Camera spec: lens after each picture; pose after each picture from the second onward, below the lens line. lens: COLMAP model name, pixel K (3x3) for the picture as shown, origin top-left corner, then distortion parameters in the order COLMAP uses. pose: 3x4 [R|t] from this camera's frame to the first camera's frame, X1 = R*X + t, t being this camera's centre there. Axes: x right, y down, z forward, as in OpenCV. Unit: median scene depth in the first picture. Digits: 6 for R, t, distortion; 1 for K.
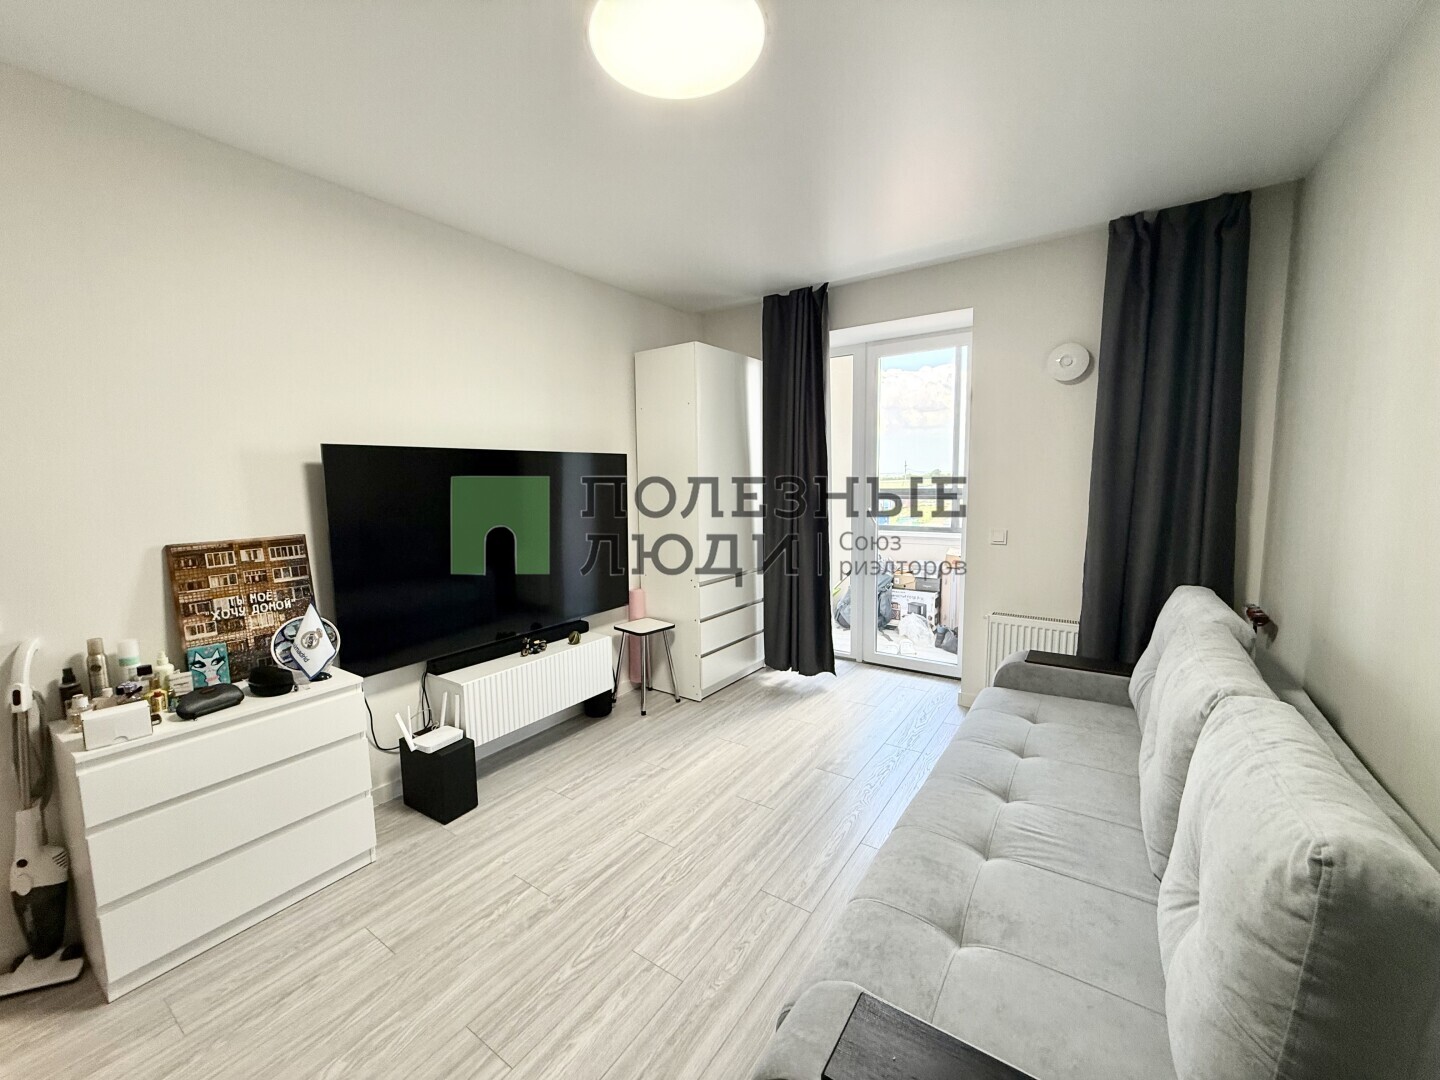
lens RADIAL K [[572.3, 0, 715.2], [0, 572.3, 540.4], [0, 0, 1]] dist [-0.000030, -0.000361]
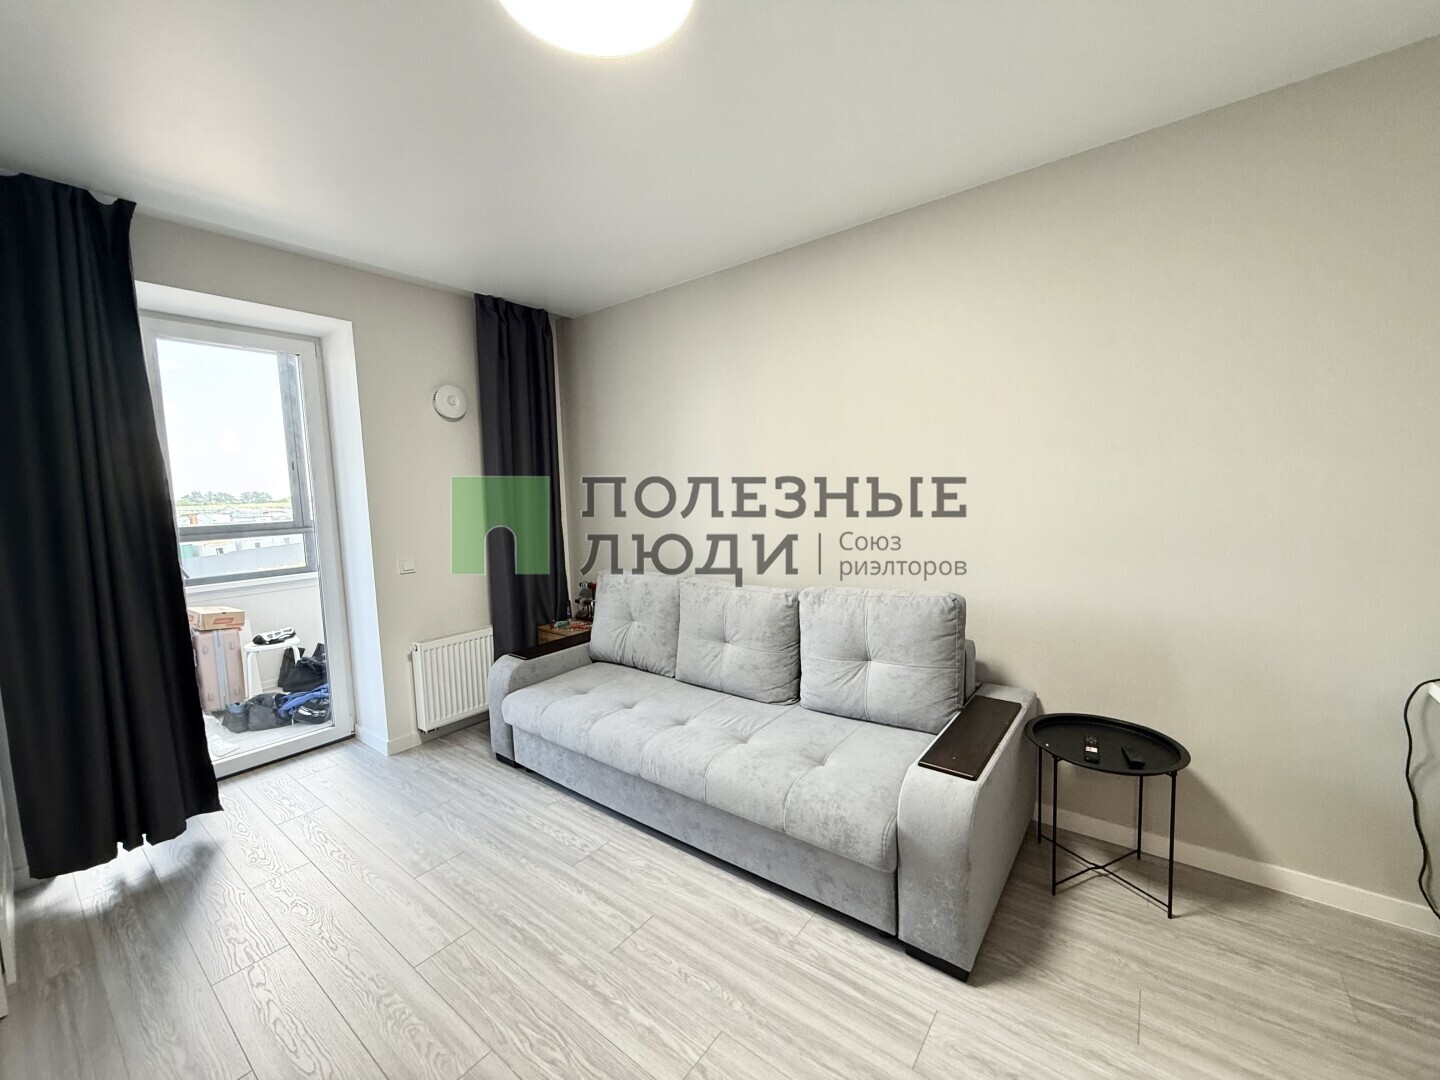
lens RADIAL K [[572.3, 0, 715.2], [0, 572.3, 540.4], [0, 0, 1]] dist [-0.000030, -0.000361]
pose [[0.054157, -0.074708, 0.995734, -0.618467], [0.139775, 0.987946, 0.066521, -0.054691], [-0.988701, 0.135576, 0.063946, 0.563841]]
